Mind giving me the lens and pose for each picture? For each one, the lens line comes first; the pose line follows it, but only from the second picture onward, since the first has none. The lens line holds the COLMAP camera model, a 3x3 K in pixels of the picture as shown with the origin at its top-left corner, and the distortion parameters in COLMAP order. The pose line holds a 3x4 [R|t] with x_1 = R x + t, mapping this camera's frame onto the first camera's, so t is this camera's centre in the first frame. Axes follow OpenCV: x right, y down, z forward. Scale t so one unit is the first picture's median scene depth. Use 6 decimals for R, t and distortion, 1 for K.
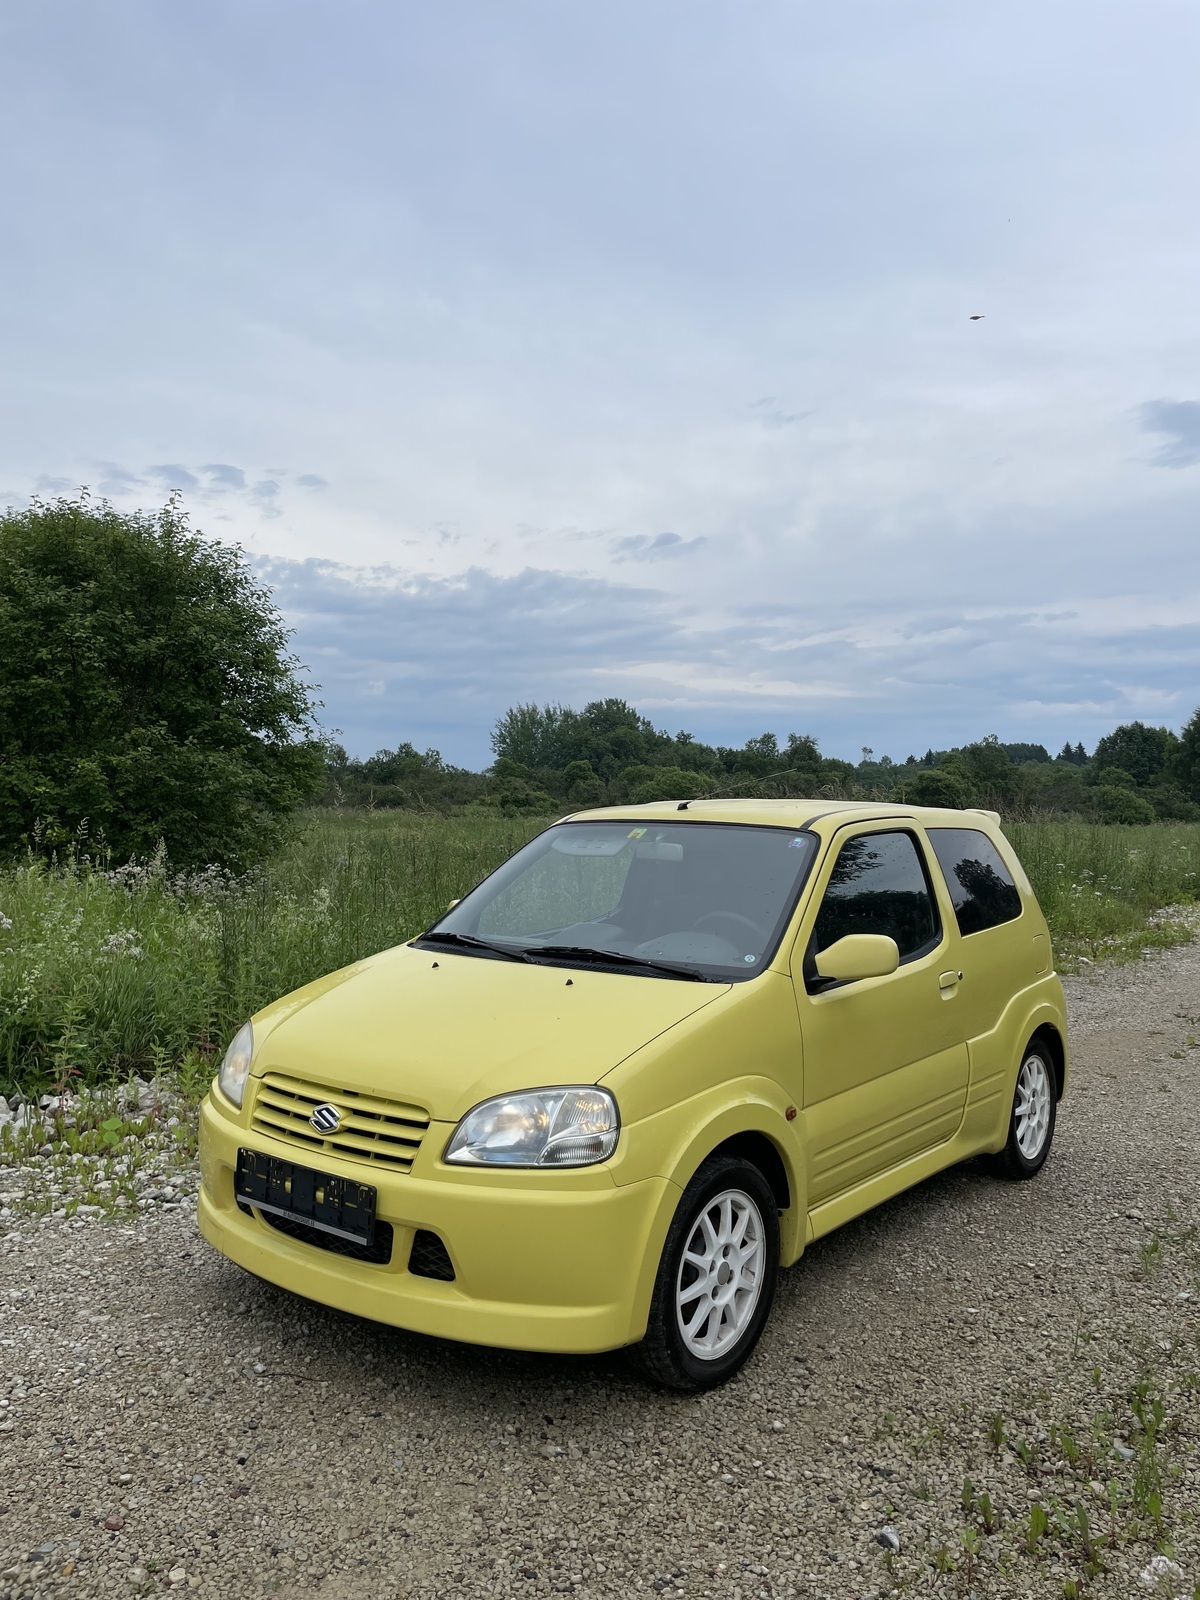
lens RADIAL K [[1223.4, 0, 627.9], [0, 1223.4, 805.6], [0, 0, 1]] dist [0.040187, -0.003888]
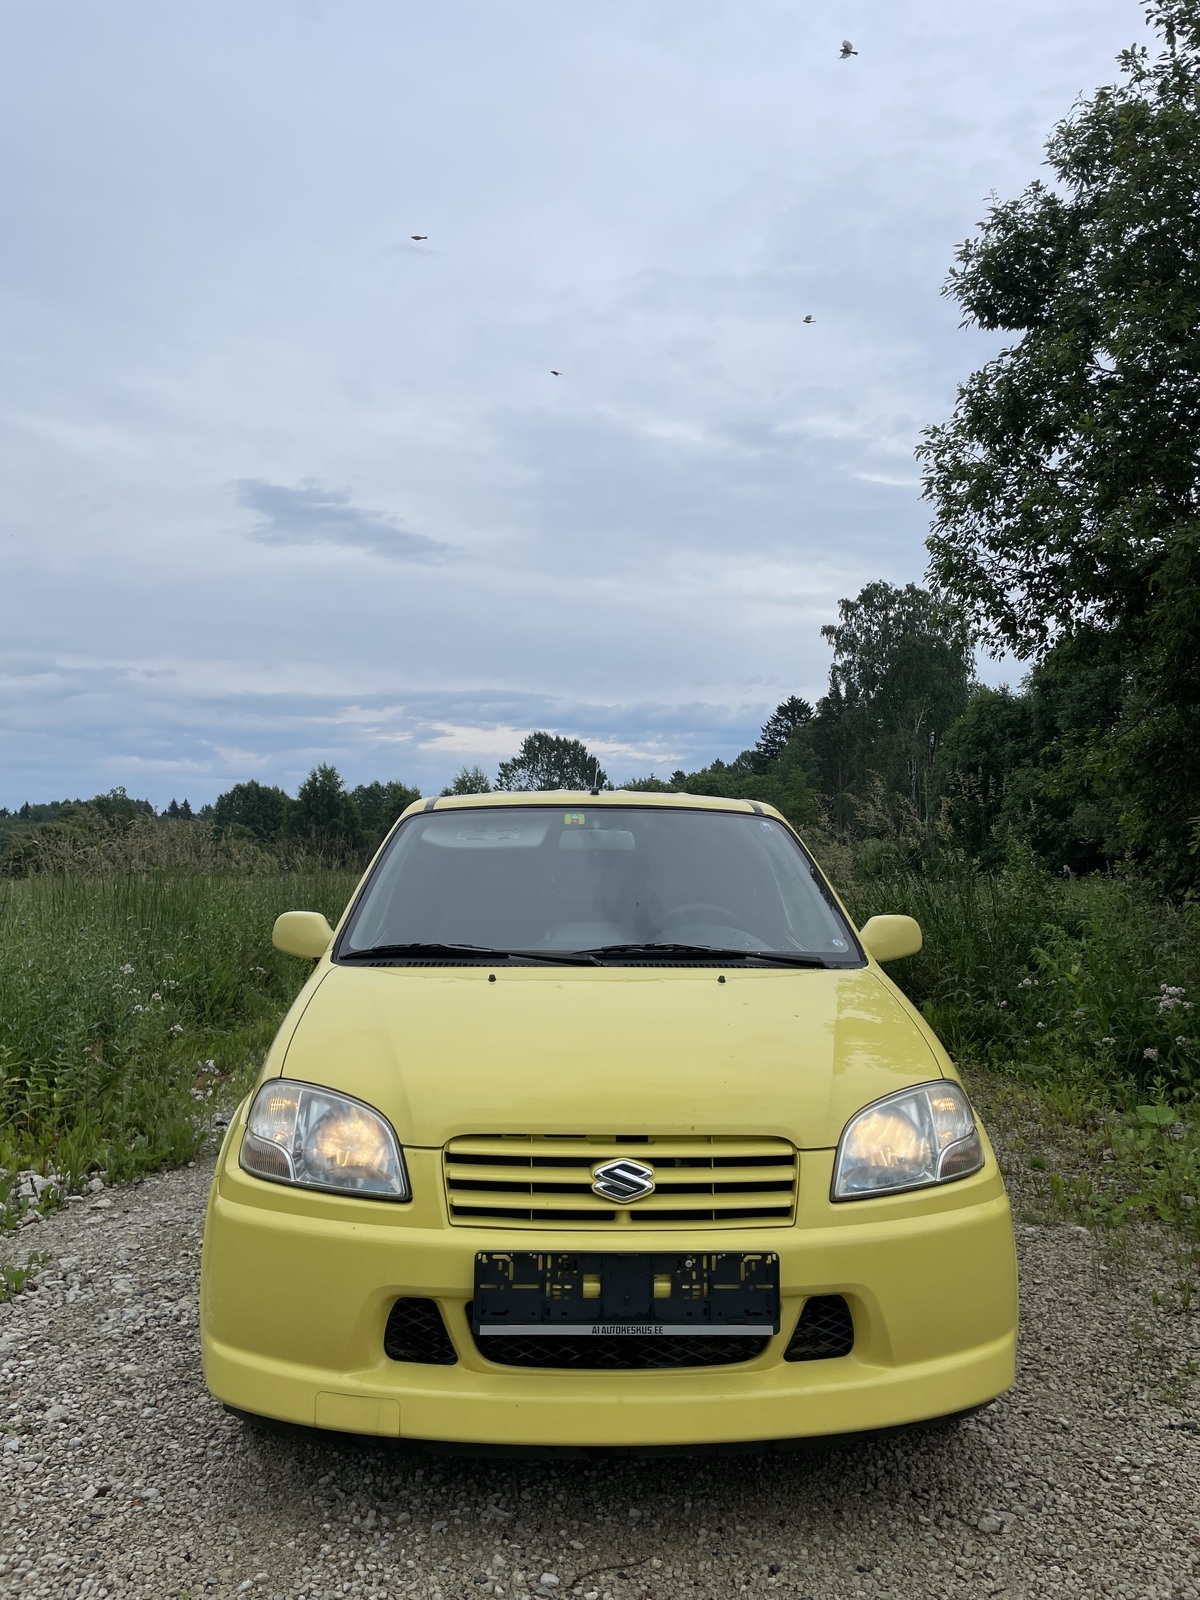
lens RADIAL K [[1223.4, 0, 627.9], [0, 1223.4, 805.6], [0, 0, 1]] dist [0.040187, -0.003888]
pose [[0.765918, 0.026125, 0.642408, -0.709305], [0.003633, 0.998982, -0.044957, 0.070785], [-0.642928, 0.036767, 0.765043, 0.451320]]
